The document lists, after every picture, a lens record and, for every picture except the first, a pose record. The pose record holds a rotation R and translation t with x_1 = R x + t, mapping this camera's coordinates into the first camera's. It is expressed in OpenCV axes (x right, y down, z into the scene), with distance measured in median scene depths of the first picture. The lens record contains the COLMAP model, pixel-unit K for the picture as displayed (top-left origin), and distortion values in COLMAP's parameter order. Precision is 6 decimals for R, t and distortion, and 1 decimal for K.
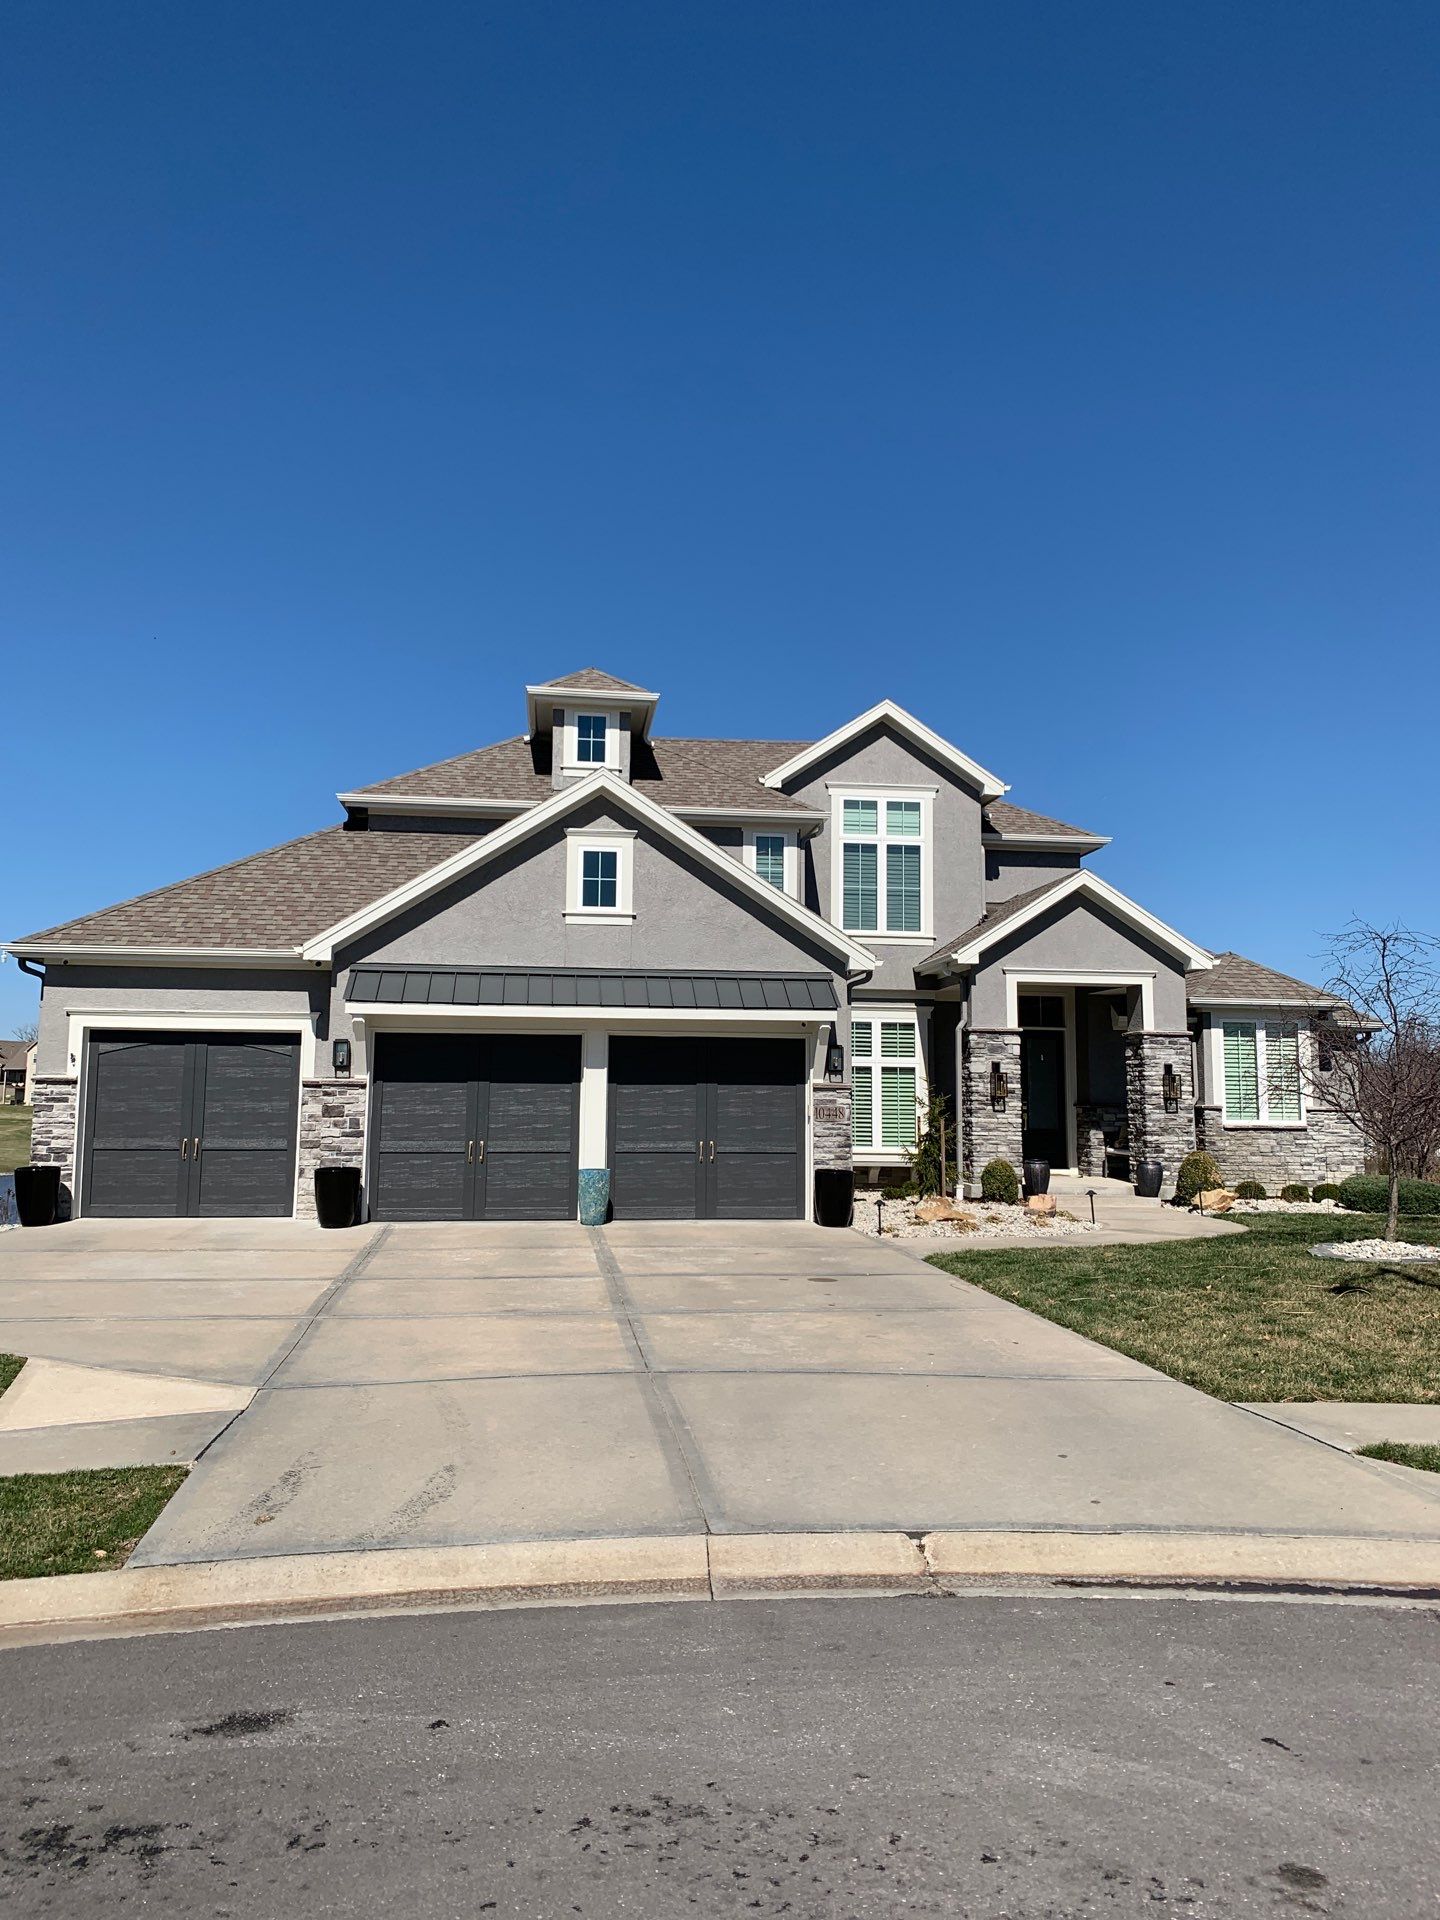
lens RADIAL K [[1472.5, 0, 734.5], [0, 1472.5, 919.1], [0, 0, 1]] dist [0.153648, -0.395929]
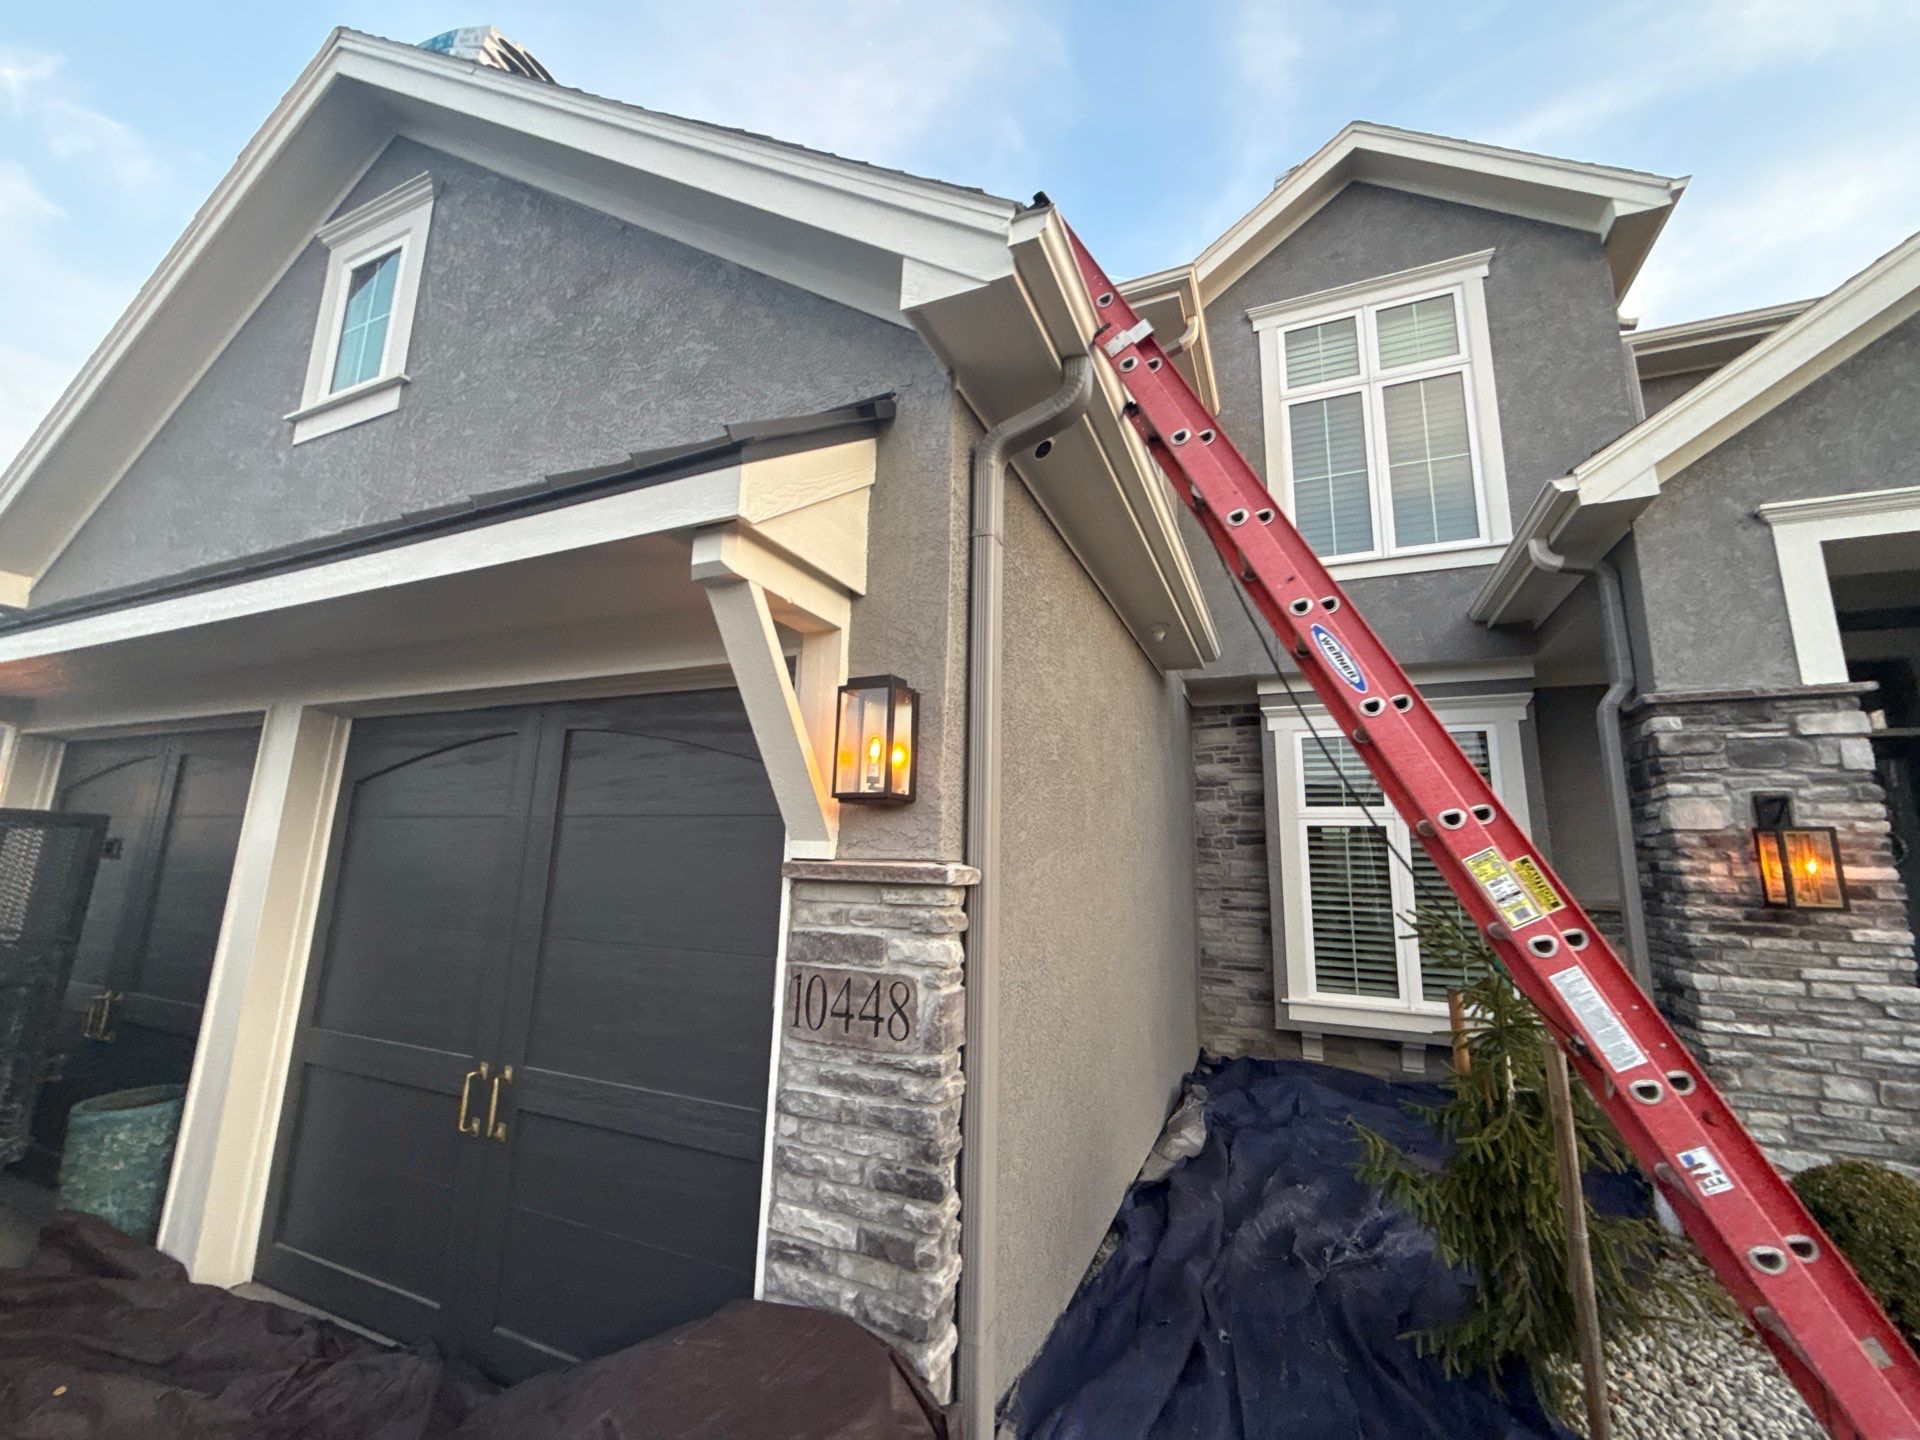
lens RADIAL K [[769.8, 0, 960.0], [0, 769.8, 720.0], [0, 0, 1]] dist [-0.000429, -0.000137]
pose [[0.853730, -0.086252, -0.513522, 0.137001], [0.050166, 0.995223, -0.083758, 0.101964], [0.518293, 0.045745, 0.853979, 0.917591]]
